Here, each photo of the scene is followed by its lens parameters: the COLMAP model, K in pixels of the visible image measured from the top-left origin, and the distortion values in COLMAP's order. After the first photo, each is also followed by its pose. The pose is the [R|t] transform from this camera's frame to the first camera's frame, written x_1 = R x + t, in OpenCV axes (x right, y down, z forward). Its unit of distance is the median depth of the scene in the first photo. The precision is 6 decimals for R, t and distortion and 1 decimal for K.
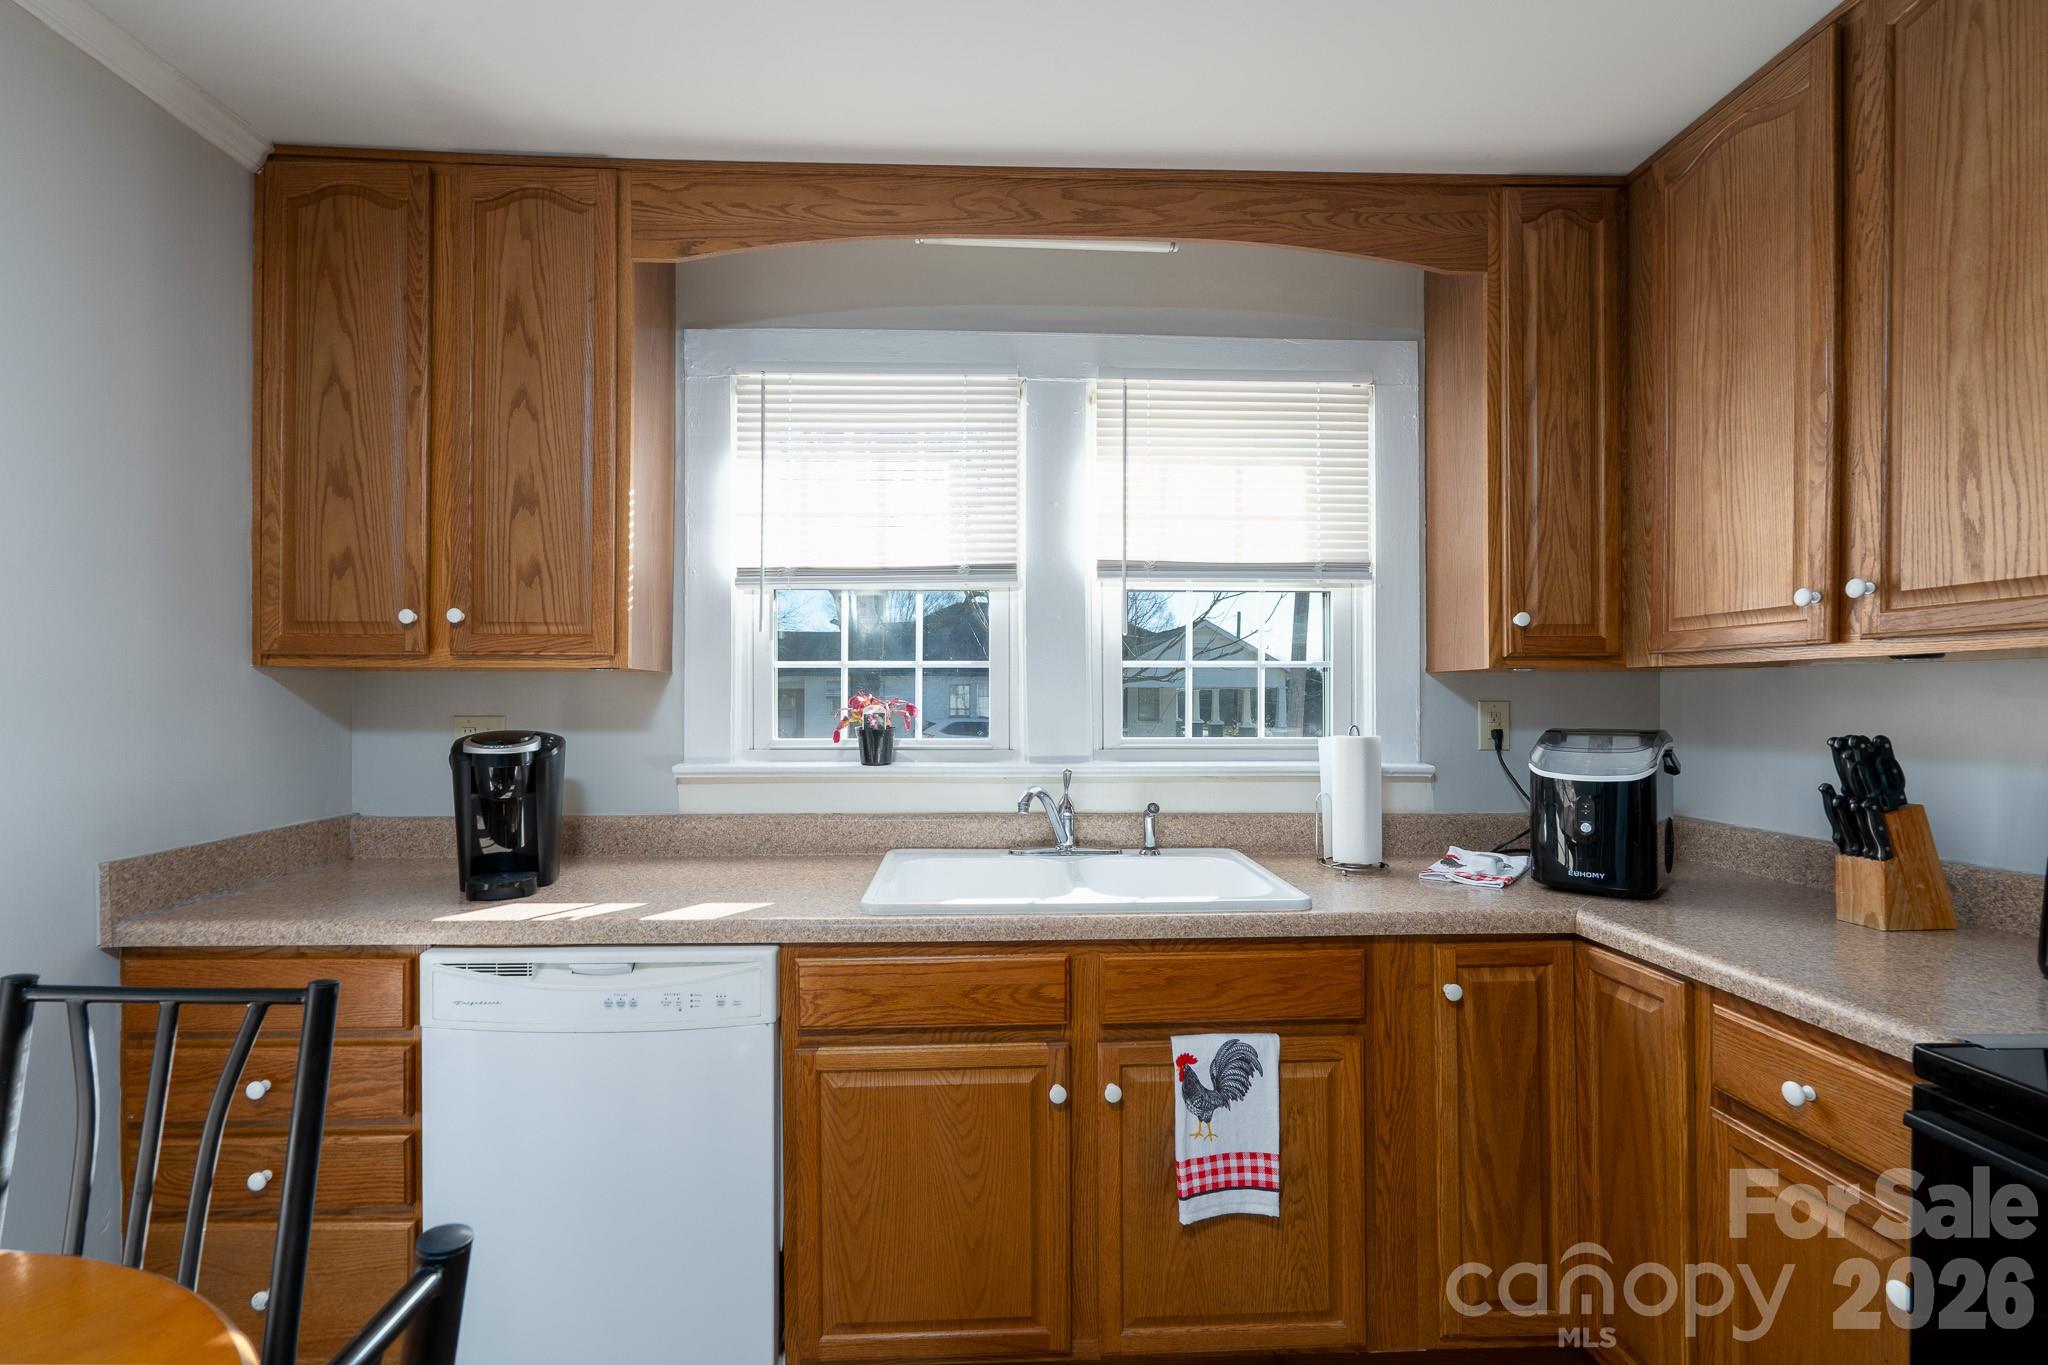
lens RADIAL K [[929.3, 0, 1005.2], [0, 929.3, 691.3], [0, 0, 1]] dist [-0.001783, 0.000903]
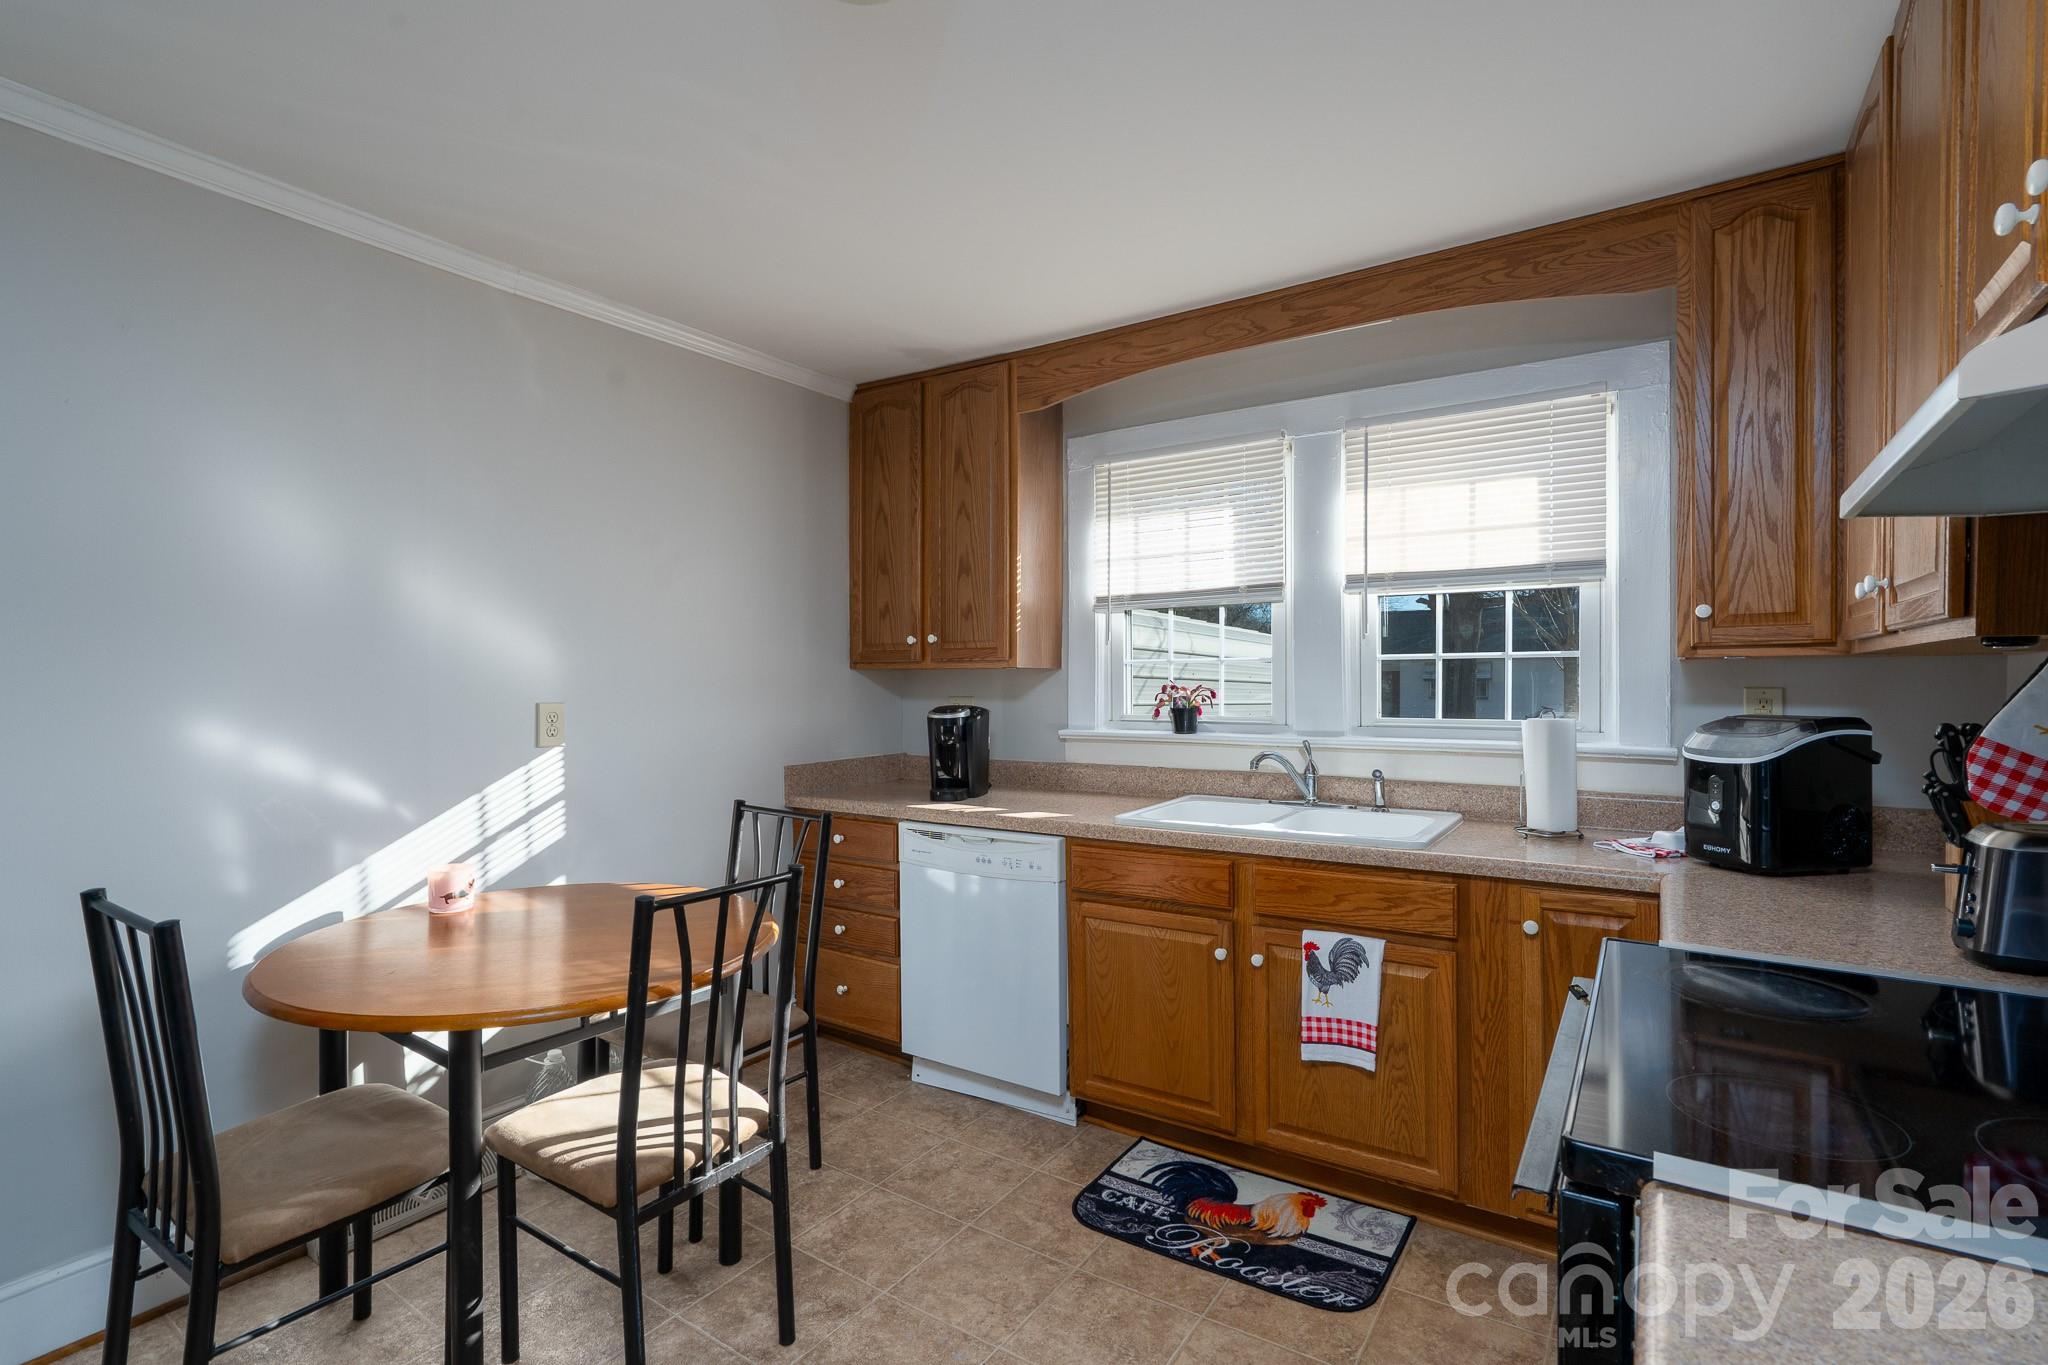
lens RADIAL K [[945.7, 0, 1024.0], [0, 945.7, 682.5], [0, 0, 1]] dist [0.001777, 0.001425]
pose [[0.815498, -0.002691, -0.578754, 0.574900], [0.007291, 0.999958, 0.005624, -0.008225], [0.578714, -0.008806, 0.815483, -0.346191]]
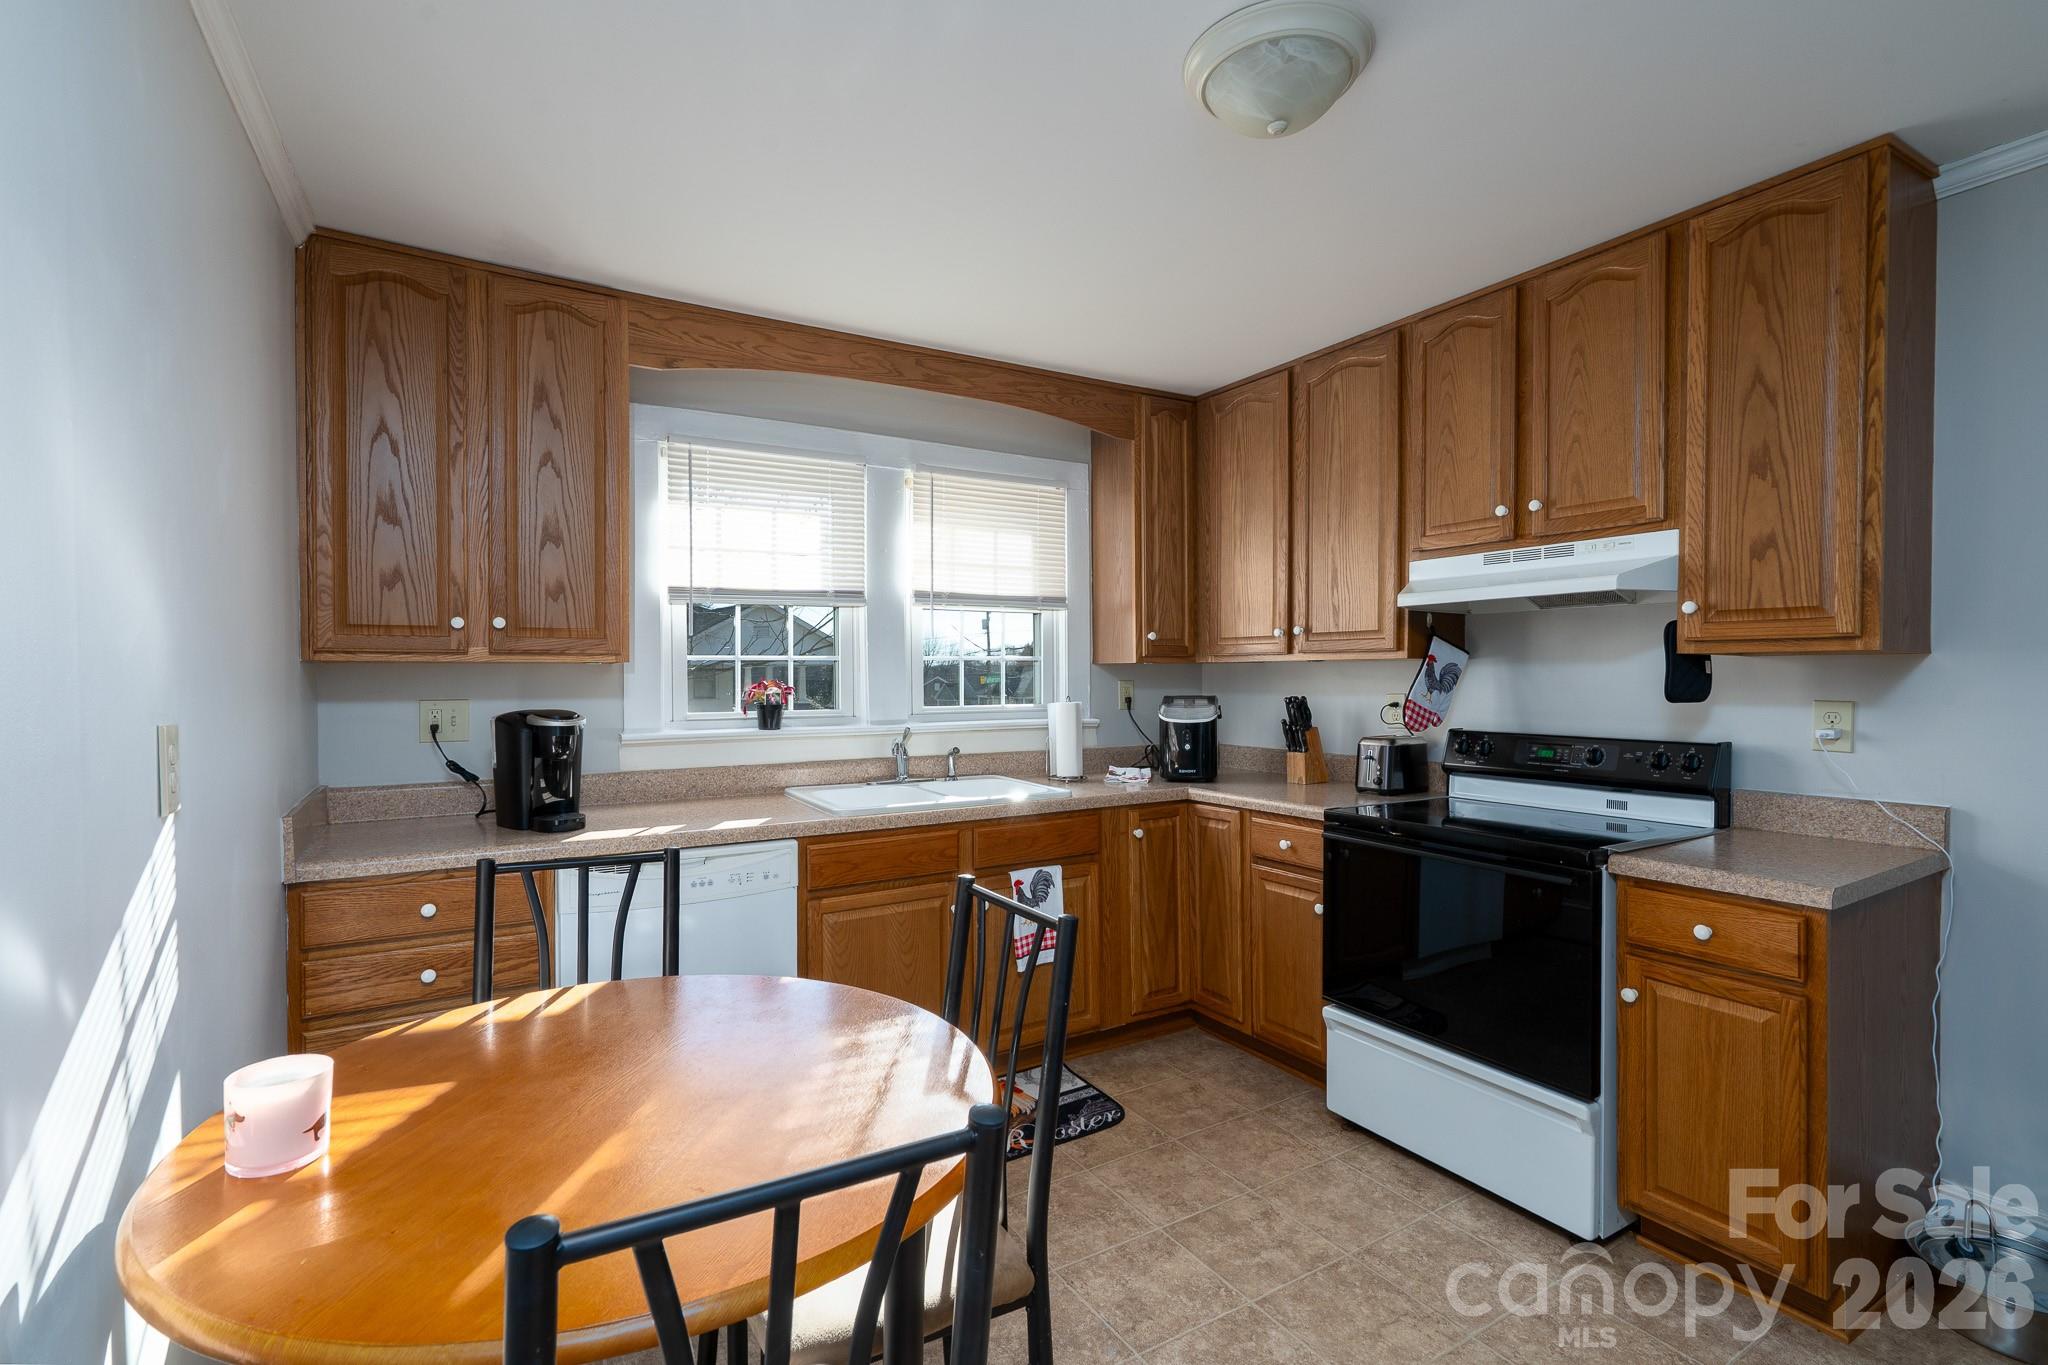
lens RADIAL K [[937.6, 0, 1009.0], [0, 937.6, 672.6], [0, 0, 1]] dist [-0.002739, 0.000345]
pose [[0.880353, -0.003687, 0.474305, -0.586949], [0.001413, 0.999986, 0.005150, -0.016755], [-0.474317, -0.003864, 0.880346, -0.505335]]
